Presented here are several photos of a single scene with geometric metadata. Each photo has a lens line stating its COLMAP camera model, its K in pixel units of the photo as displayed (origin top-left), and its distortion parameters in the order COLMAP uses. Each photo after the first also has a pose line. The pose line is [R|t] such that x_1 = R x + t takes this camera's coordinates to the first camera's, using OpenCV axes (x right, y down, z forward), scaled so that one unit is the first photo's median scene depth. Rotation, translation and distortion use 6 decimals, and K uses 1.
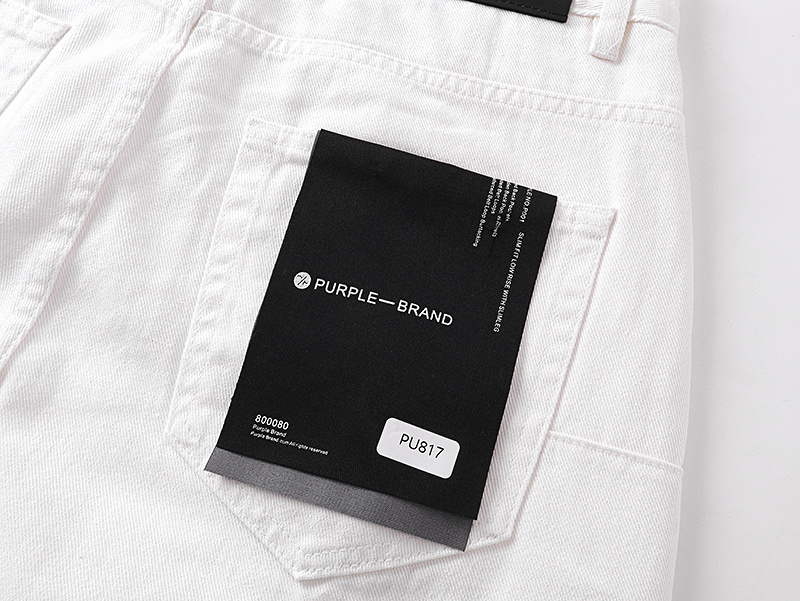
lens RADIAL K [[833.3, 0, 400.0], [0, 833.3, 300.5], [0, 0, 1]] dist [0.037257, -0.013208]
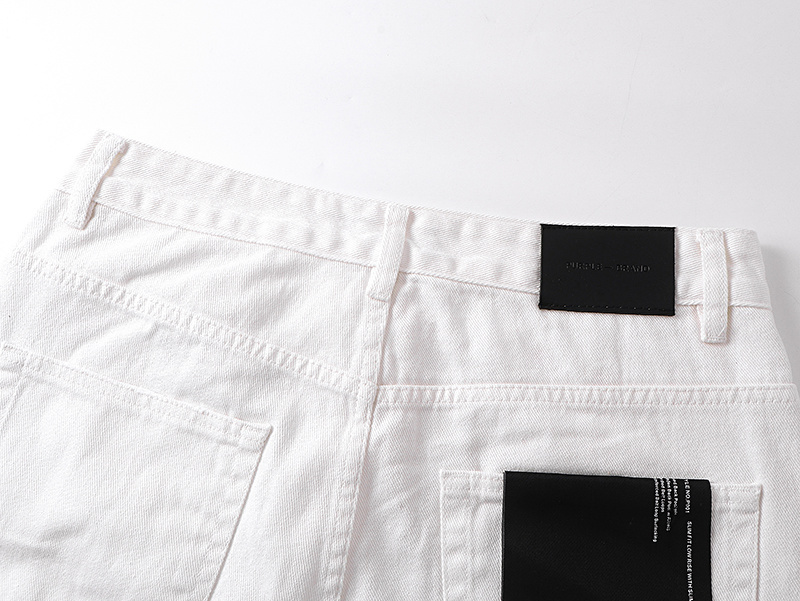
lens RADIAL K [[833.3, 0, 400.0], [0, 833.3, 300.5], [0, 0, 1]] dist [0.037257, -0.013208]
pose [[0.970124, -0.242608, 0.000282, -0.178477], [0.240395, 0.961431, 0.133642, -0.628324], [-0.032694, -0.129582, 0.991030, -0.153099]]
